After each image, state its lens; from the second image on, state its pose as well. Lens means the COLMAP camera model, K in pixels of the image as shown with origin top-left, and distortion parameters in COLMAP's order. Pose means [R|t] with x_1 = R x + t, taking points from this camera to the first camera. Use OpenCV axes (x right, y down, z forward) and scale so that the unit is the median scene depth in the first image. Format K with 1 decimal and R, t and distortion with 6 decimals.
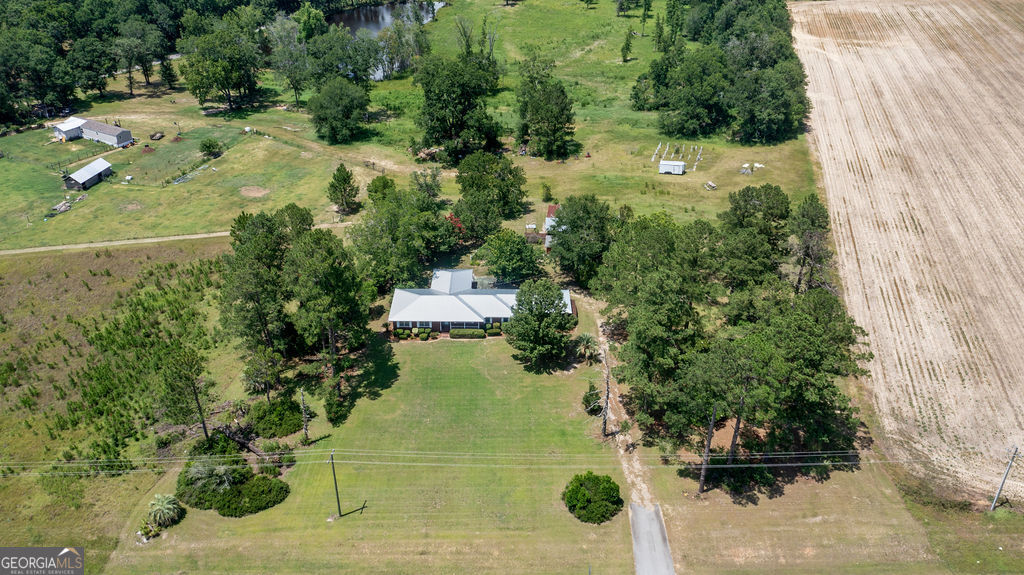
lens RADIAL K [[813.4, 0, 503.4], [0, 813.4, 289.5], [0, 0, 1]] dist [0.017452, -0.000714]
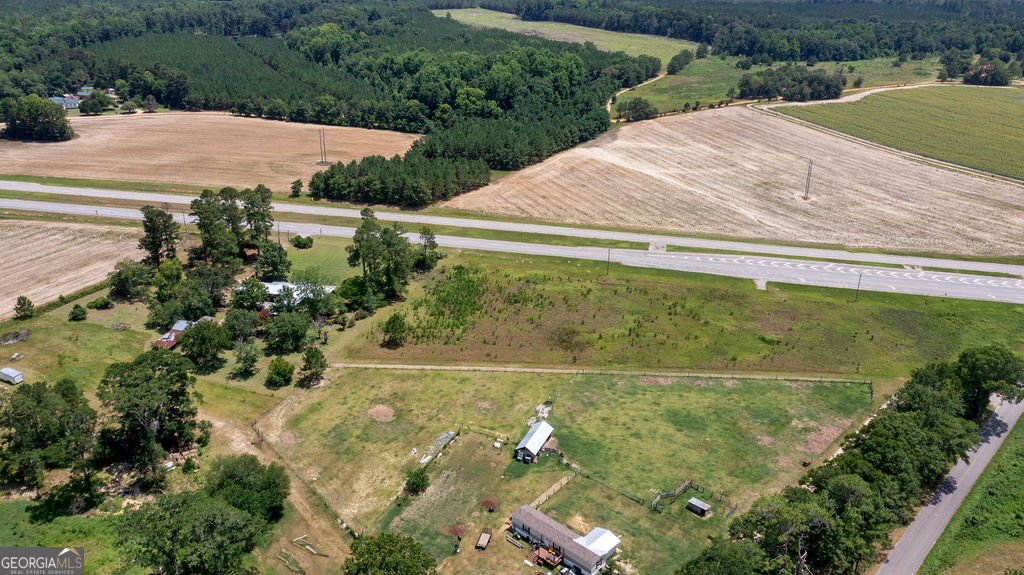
lens RADIAL K [[813.5, 0, 505.7], [0, 813.5, 289.0], [0, 0, 1]] dist [0.015569, -0.000994]
pose [[-0.974135, -0.106900, 0.199081, -0.697723], [0.098980, 0.590136, 0.801213, -1.118781], [-0.203134, 0.800195, -0.564292, 1.518449]]
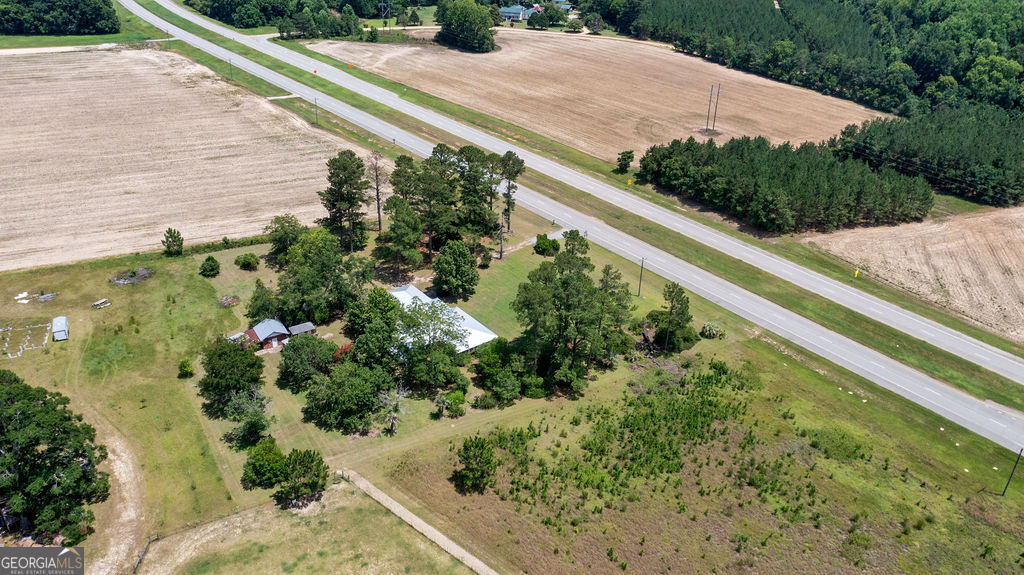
lens RADIAL K [[813.4, 0, 503.4], [0, 813.4, 289.5], [0, 0, 1]] dist [0.017452, -0.000714]
pose [[-0.603029, -0.394426, 0.693386, -0.741825], [0.391445, 0.611056, 0.688027, -0.652647], [-0.695073, 0.686323, -0.214088, 0.907022]]
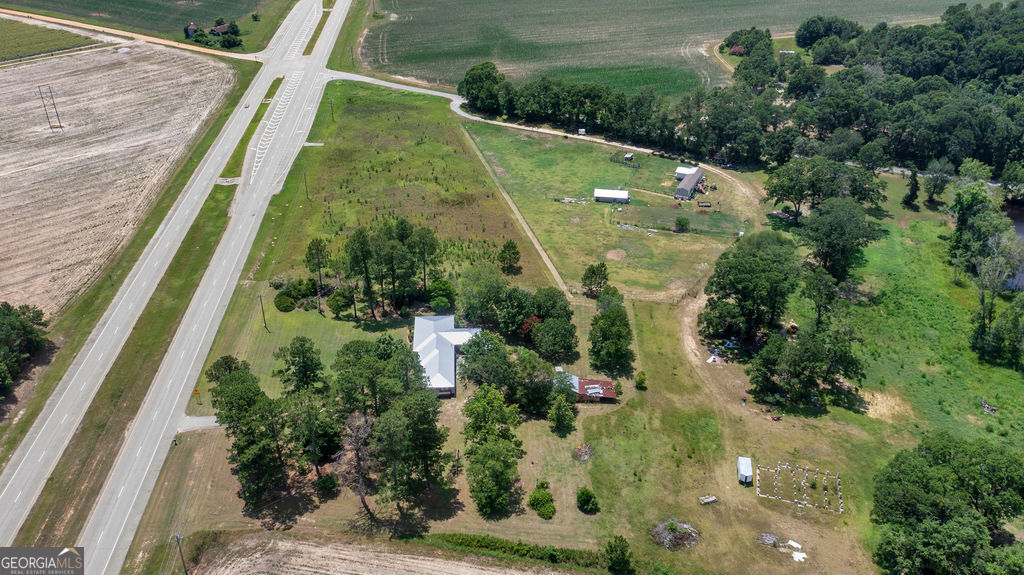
lens RADIAL K [[813.4, 0, 503.4], [0, 813.4, 289.5], [0, 0, 1]] dist [0.017452, -0.000714]
pose [[0.055227, 0.518910, -0.853043, 0.919225], [-0.512356, 0.748018, 0.421853, -0.583050], [0.856996, 0.413764, 0.307177, 0.468164]]
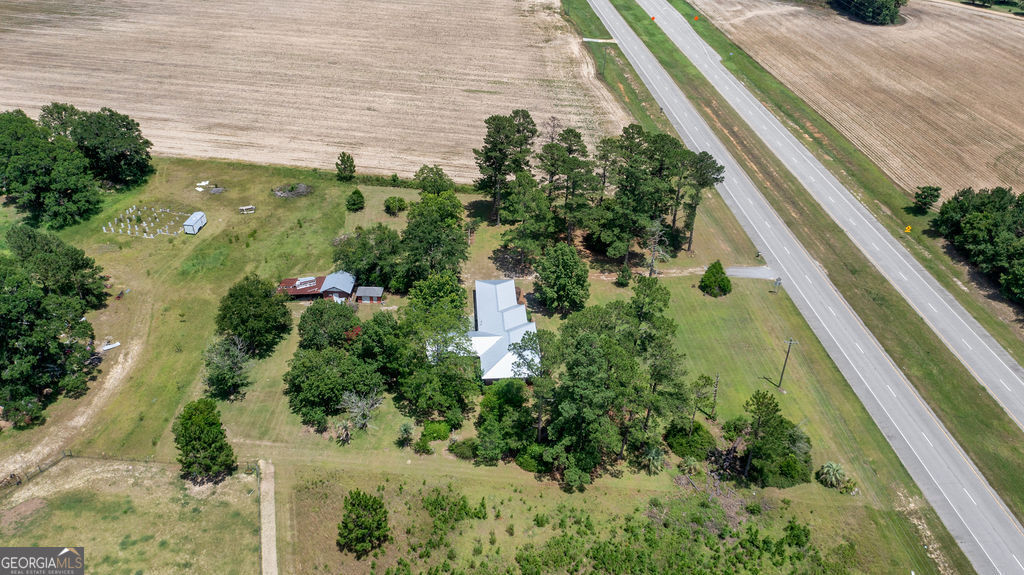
lens RADIAL K [[813.5, 0, 505.7], [0, 813.5, 289.0], [0, 0, 1]] dist [0.015569, -0.000994]
pose [[-0.067112, -0.546609, 0.834694, -0.688974], [0.491733, 0.709803, 0.504359, -0.426971], [-0.868156, 0.444295, 0.221149, 0.574031]]
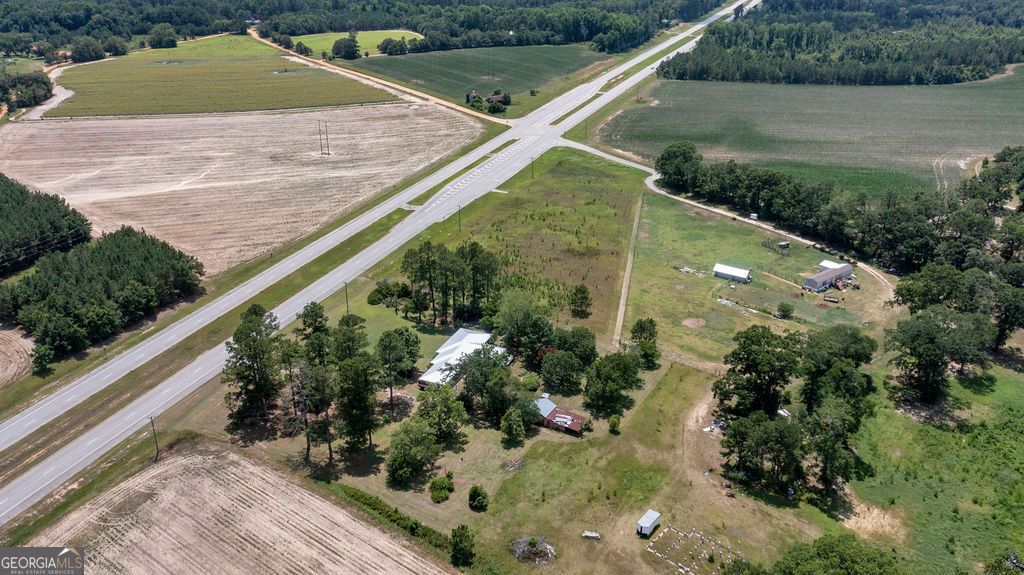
lens RADIAL K [[813.4, 0, 503.4], [0, 813.4, 289.5], [0, 0, 1]] dist [0.017452, -0.000714]
pose [[-0.395427, 0.378679, -0.836804, 0.965244], [-0.467780, 0.701024, 0.538281, -0.771201], [0.790455, 0.604291, -0.100065, 0.897789]]
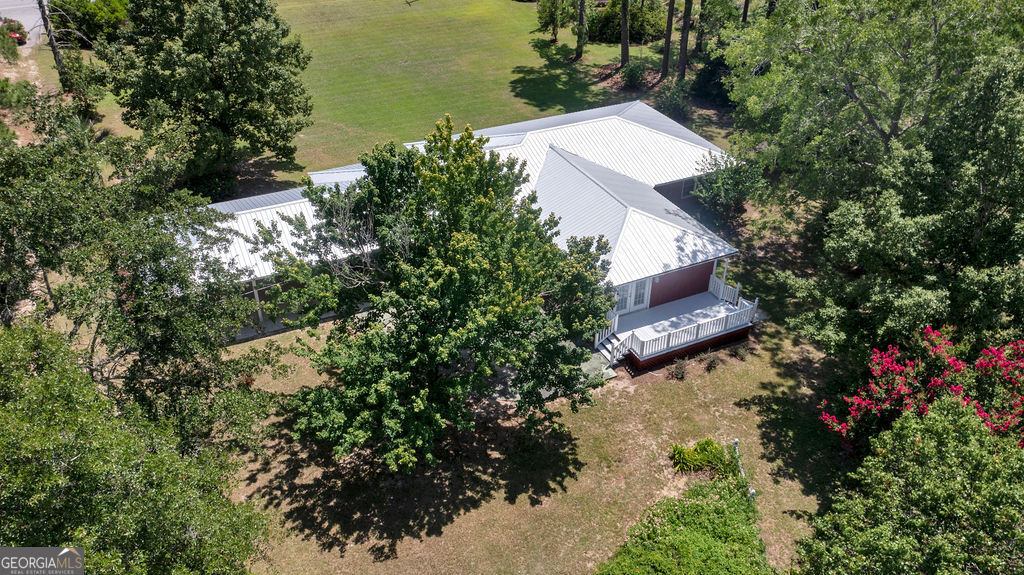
lens RADIAL K [[833.2, 0, 499.8], [0, 833.2, 283.0], [0, 0, 1]] dist [0.010300, 0.001704]
pose [[-0.903693, 0.230688, -0.360724, 0.057938], [-0.221109, 0.470020, 0.854513, -0.180127], [0.366673, 0.851977, -0.373747, 0.892980]]
